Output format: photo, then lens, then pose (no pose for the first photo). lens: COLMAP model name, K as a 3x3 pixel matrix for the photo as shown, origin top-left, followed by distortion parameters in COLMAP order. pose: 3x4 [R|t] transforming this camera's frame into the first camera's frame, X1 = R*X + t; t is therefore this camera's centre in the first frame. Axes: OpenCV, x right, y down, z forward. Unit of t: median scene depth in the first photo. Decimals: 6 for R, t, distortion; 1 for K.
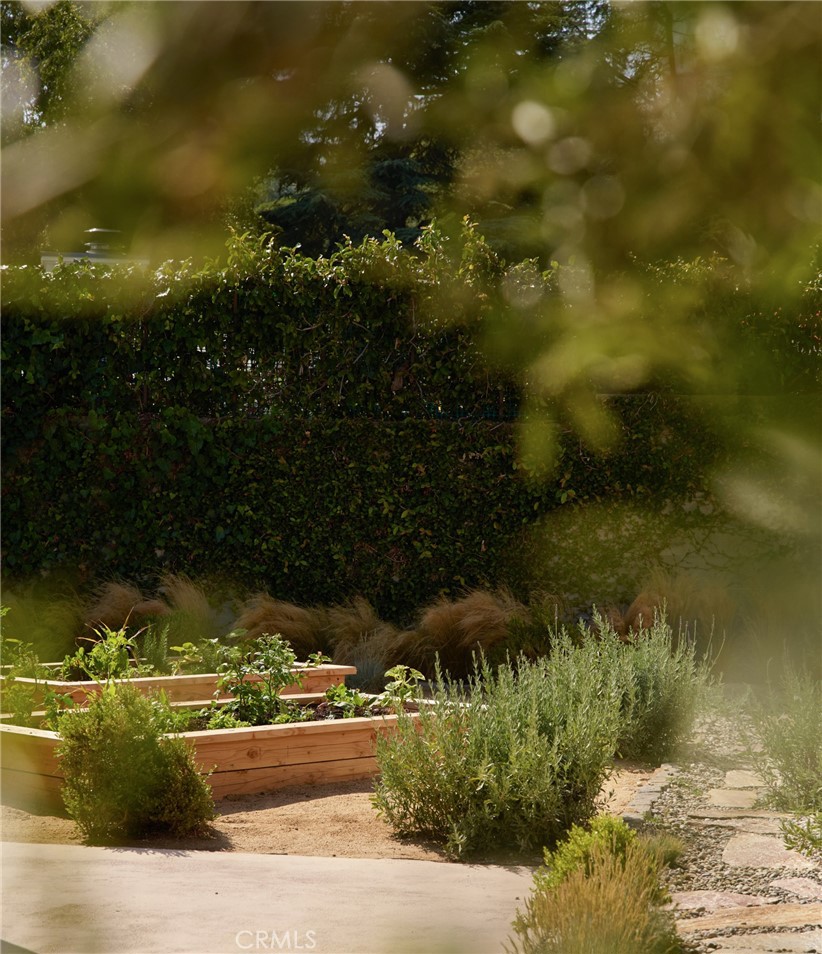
lens RADIAL K [[2206.2, 0, 411.0], [0, 2206.2, 477.0], [0, 0, 1]] dist [0.076093, -0.055481]
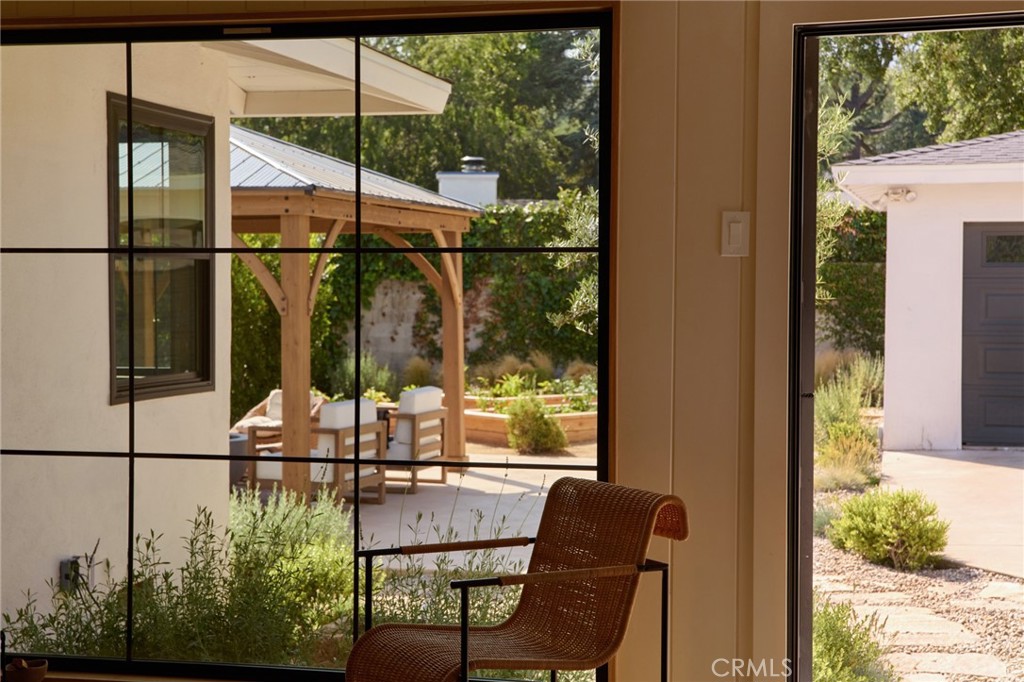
lens RADIAL K [[1835.8, 0, 512.6], [0, 1835.8, 360.3], [0, 0, 1]] dist [0.043060, -0.044599]
pose [[0.996954, -0.010387, -0.077296, 0.008320], [0.013888, 0.998895, 0.044901, -0.030459], [0.076744, -0.045838, 0.995997, -0.859909]]
